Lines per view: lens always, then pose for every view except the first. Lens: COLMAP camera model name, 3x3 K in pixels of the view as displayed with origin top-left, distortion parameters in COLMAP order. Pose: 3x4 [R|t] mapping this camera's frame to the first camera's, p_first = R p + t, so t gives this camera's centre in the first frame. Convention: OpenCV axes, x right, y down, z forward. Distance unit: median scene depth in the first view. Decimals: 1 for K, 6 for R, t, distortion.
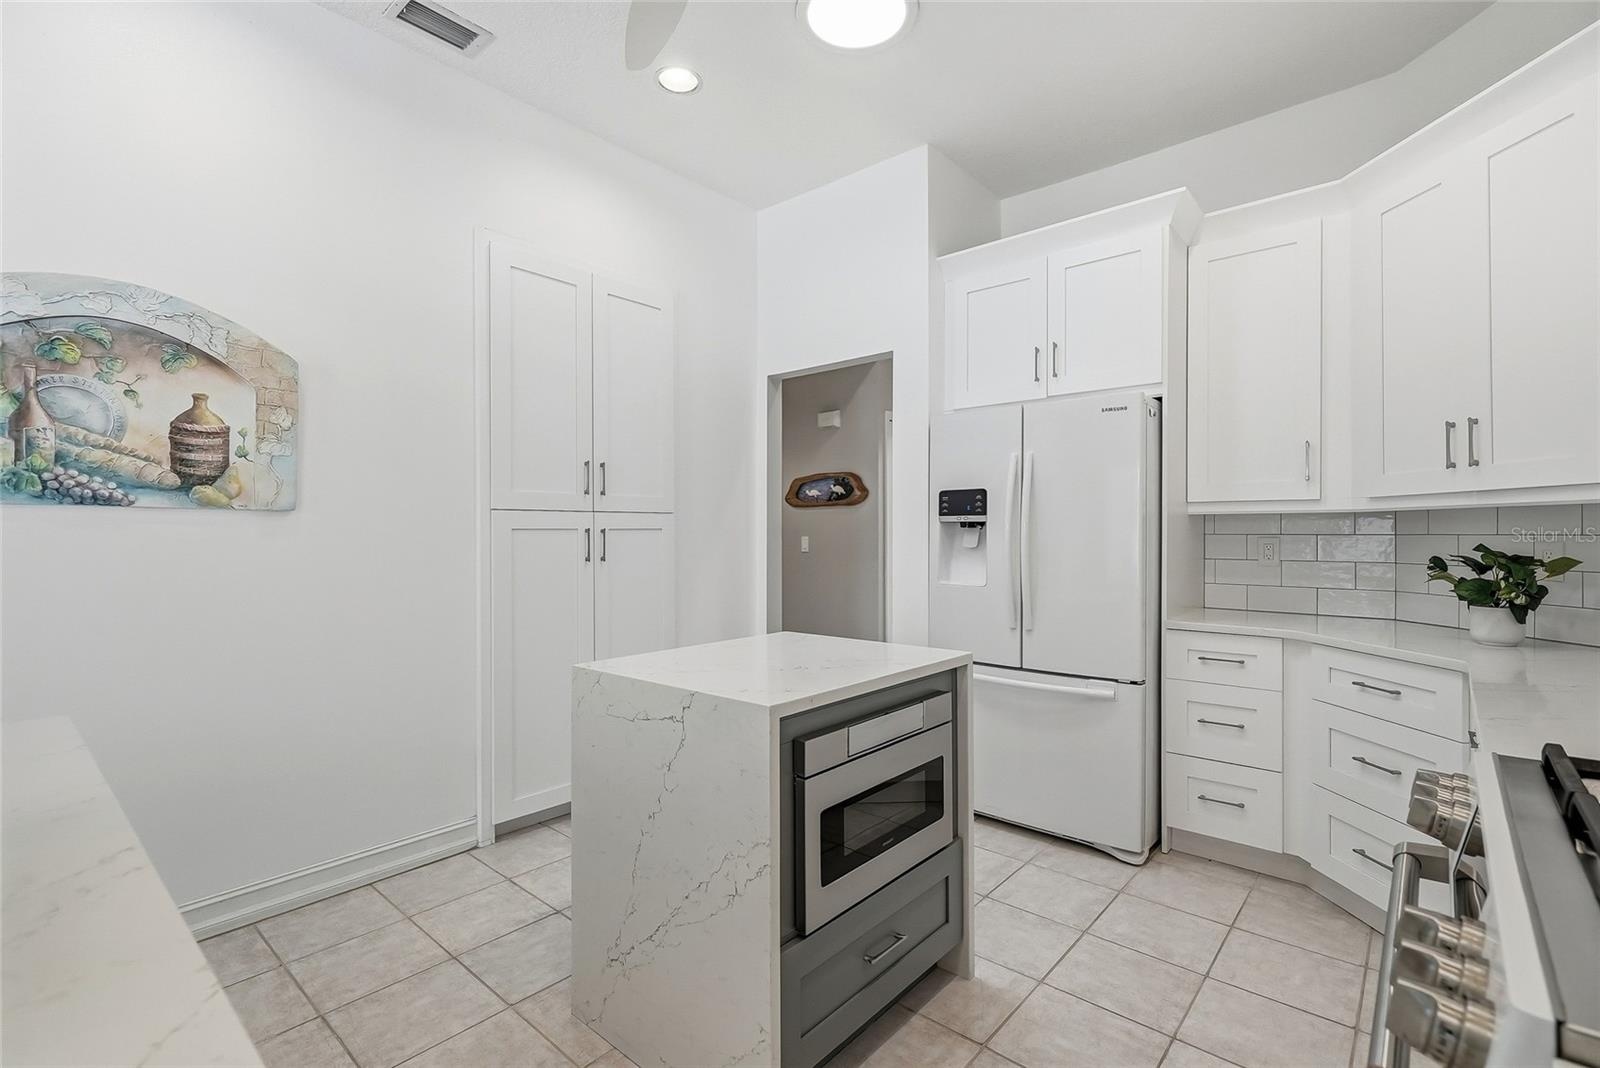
lens RADIAL K [[728.3, 0, 809.3], [0, 728.3, 537.1], [0, 0, 1]] dist [0.000611, -0.000373]
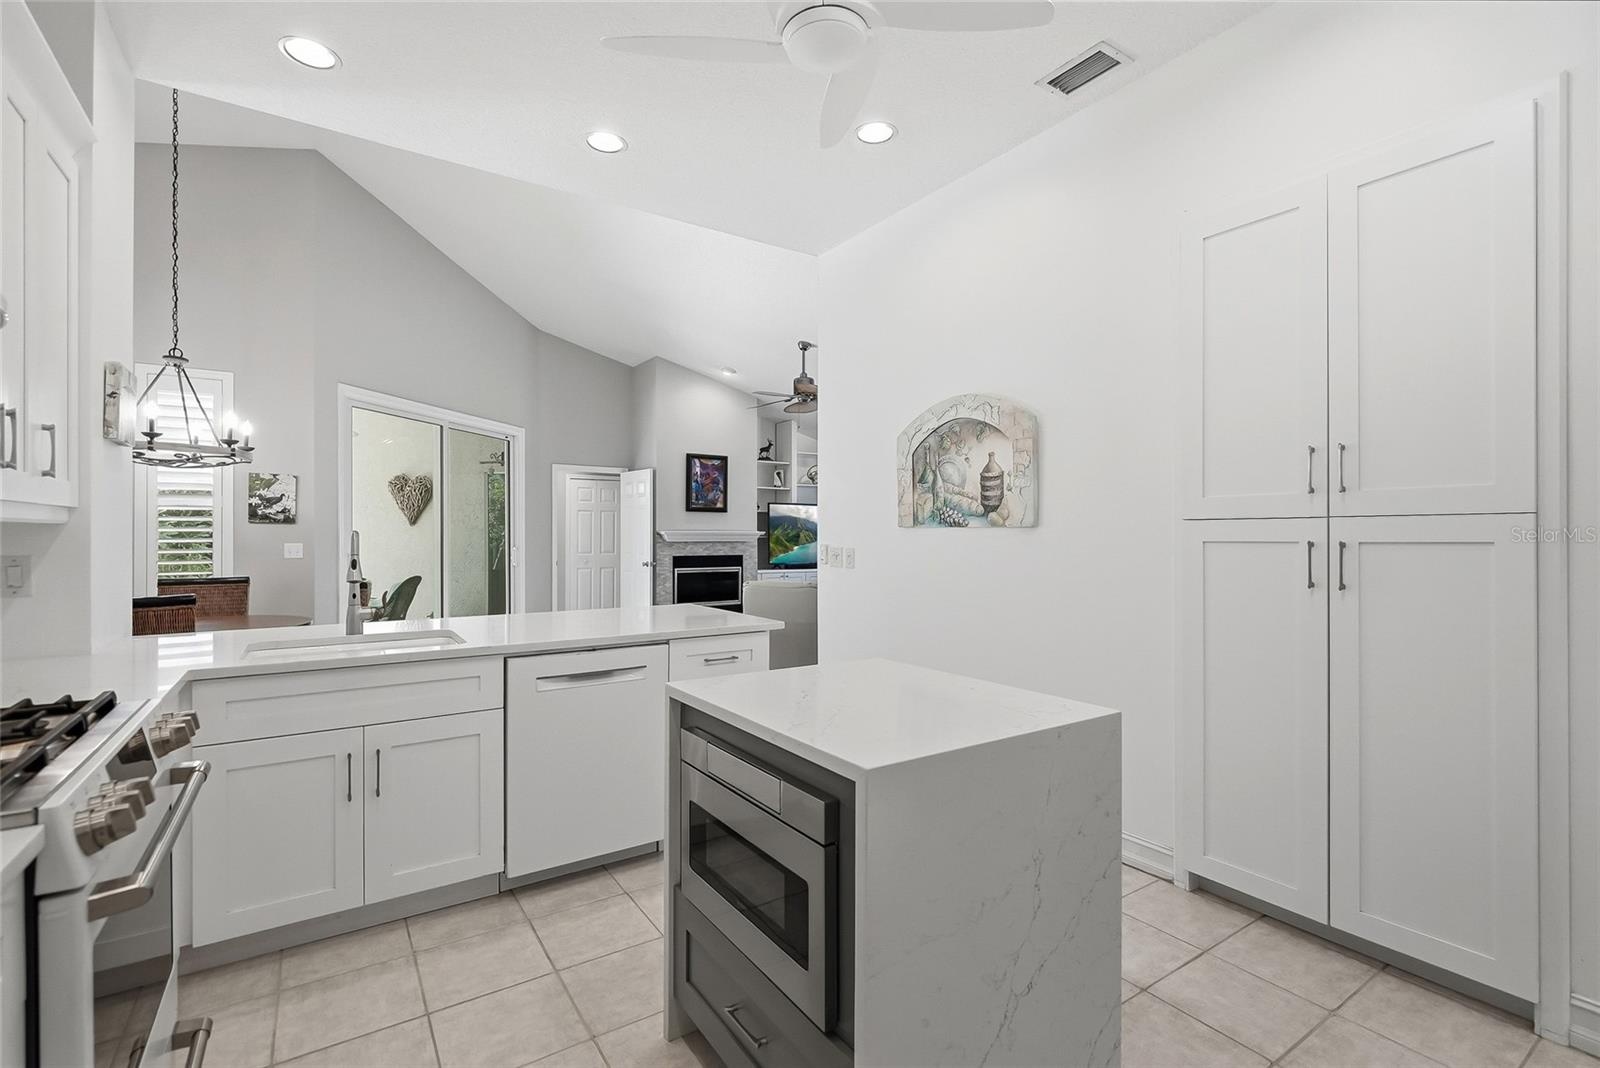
lens RADIAL K [[728.3, 0, 802.3], [0, 728.3, 534.4], [0, 0, 1]] dist [0.000611, -0.000373]
pose [[-0.273986, 0.000711, -0.961733, 0.770115], [-0.003695, 0.999992, 0.001792, -0.026700], [0.961727, 0.004045, -0.273981, 1.078263]]
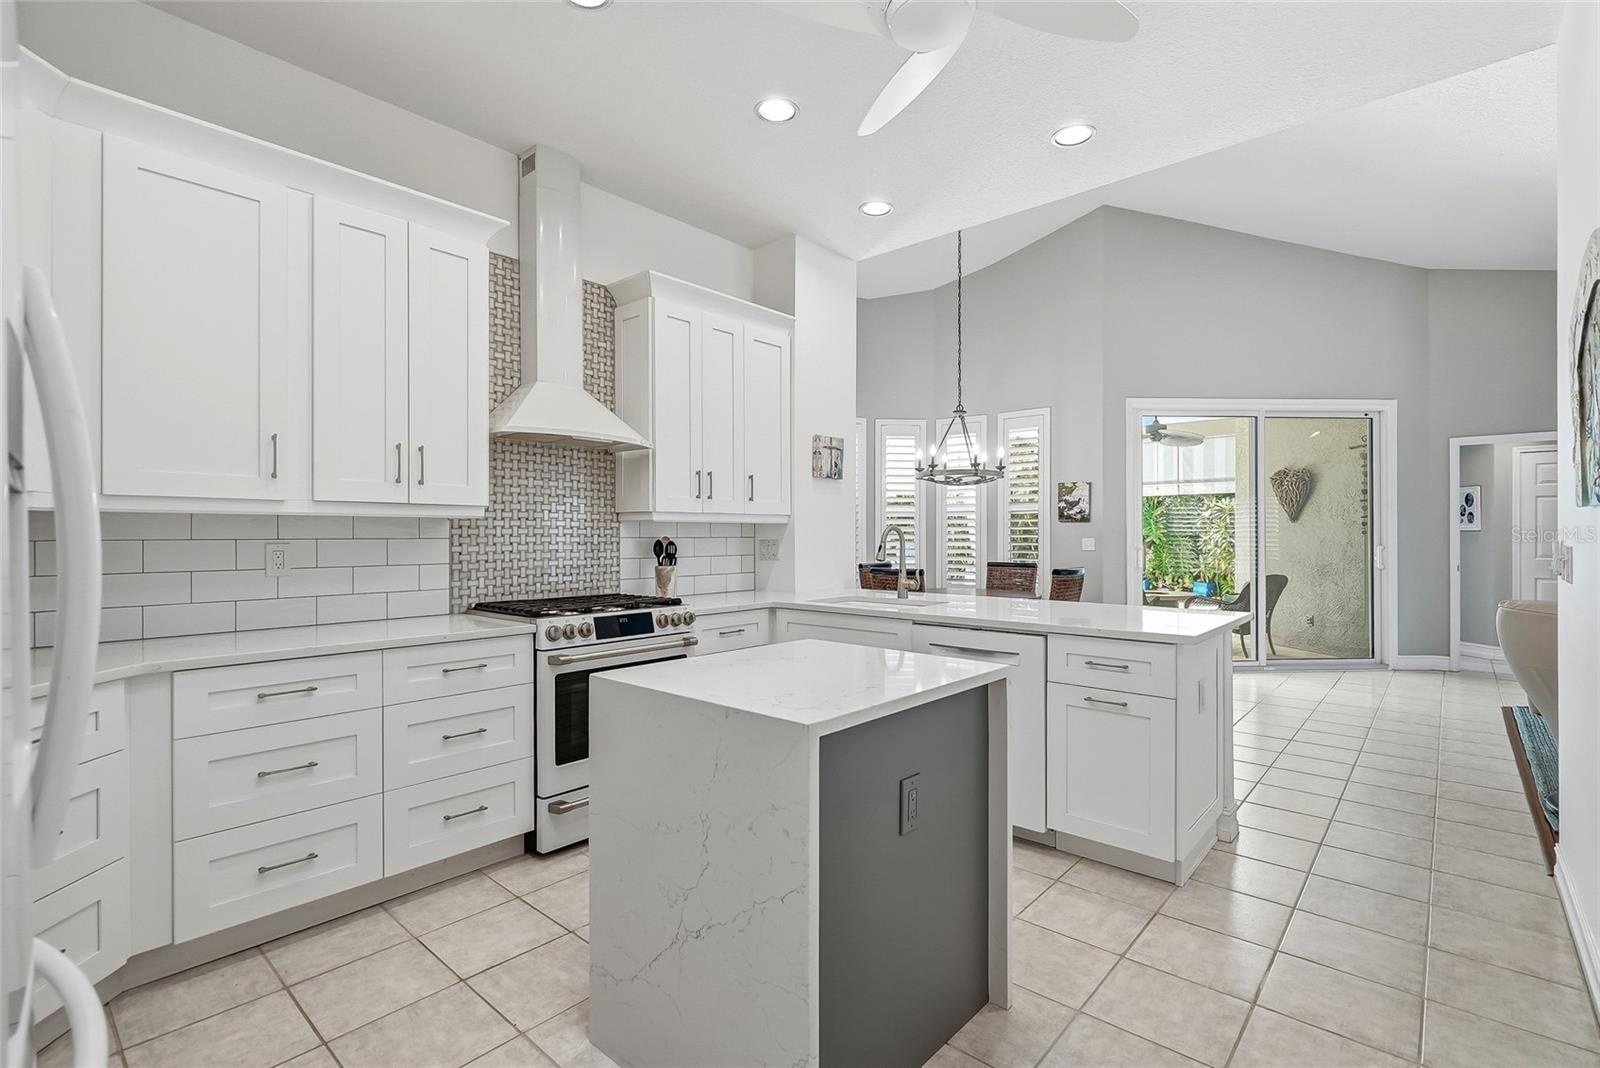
lens RADIAL K [[728.3, 0, 797.8], [0, 728.3, 535.8], [0, 0, 1]] dist [0.000611, -0.000373]
pose [[-0.999652, 0.003658, 0.026123, -0.036297], [0.003738, 0.999989, 0.002990, -0.008257], [-0.026111, 0.003086, -0.999654, 1.803876]]
